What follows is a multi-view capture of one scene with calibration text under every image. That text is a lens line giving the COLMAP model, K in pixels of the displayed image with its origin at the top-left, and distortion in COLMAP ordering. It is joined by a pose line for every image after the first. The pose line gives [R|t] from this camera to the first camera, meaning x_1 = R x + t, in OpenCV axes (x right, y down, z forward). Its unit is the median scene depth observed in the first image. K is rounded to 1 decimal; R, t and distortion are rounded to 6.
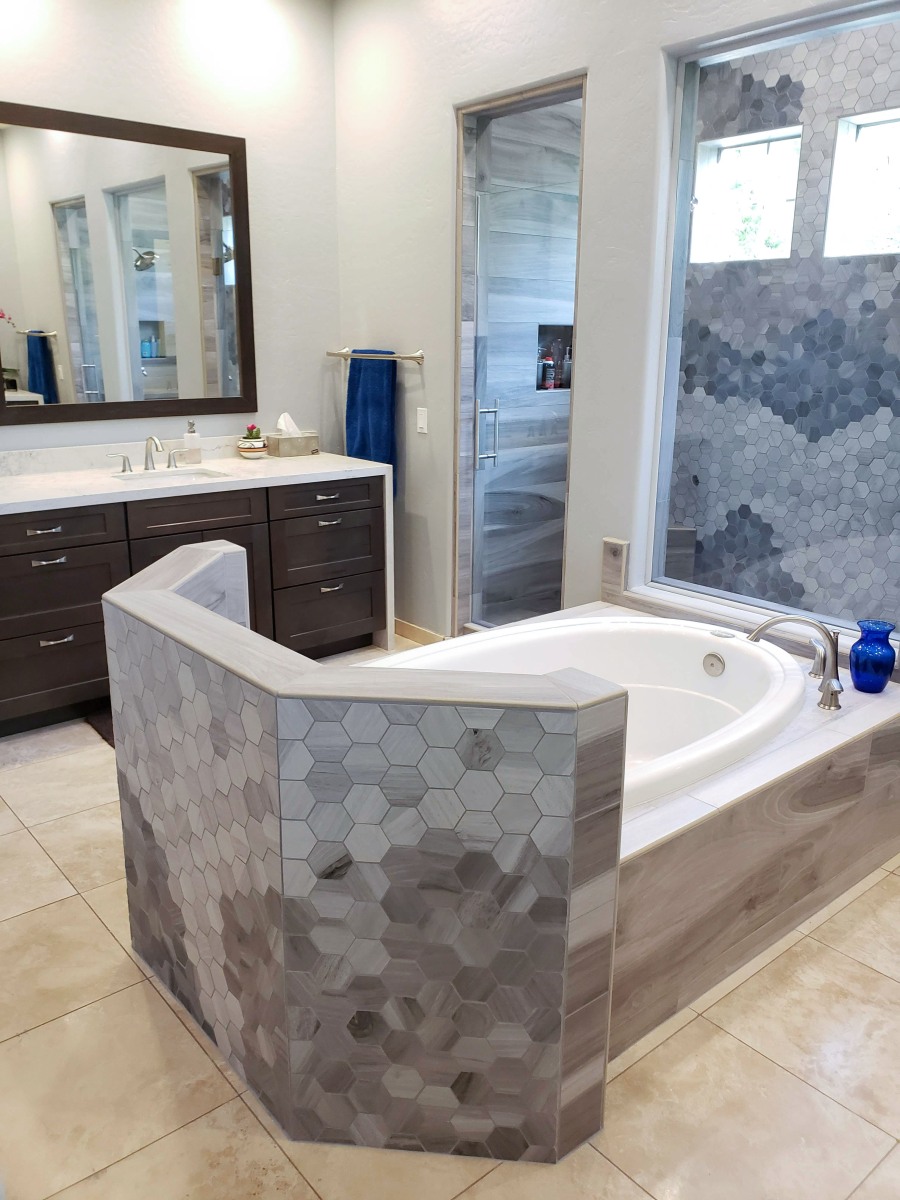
lens RADIAL K [[955.7, 0, 457.0], [0, 955.7, 600.6], [0, 0, 1]] dist [0.027897, -0.048083]
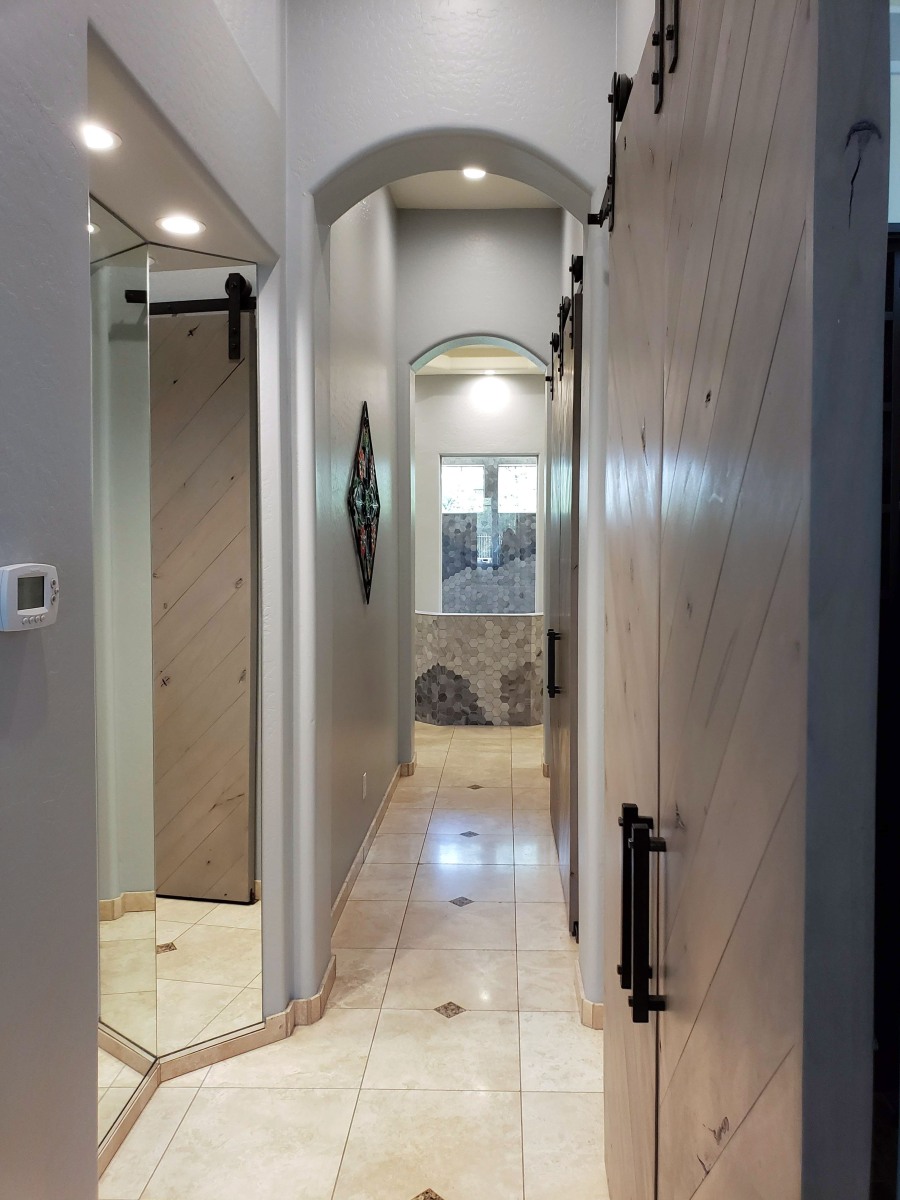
lens RADIAL K [[955.7, 0, 452.4], [0, 955.7, 598.4], [0, 0, 1]] dist [0.027897, -0.048083]
pose [[0.694359, -0.064030, 0.716774, -3.183512], [0.209375, 0.970919, -0.116094, 0.397151], [-0.688497, 0.230685, 0.687573, -1.689233]]
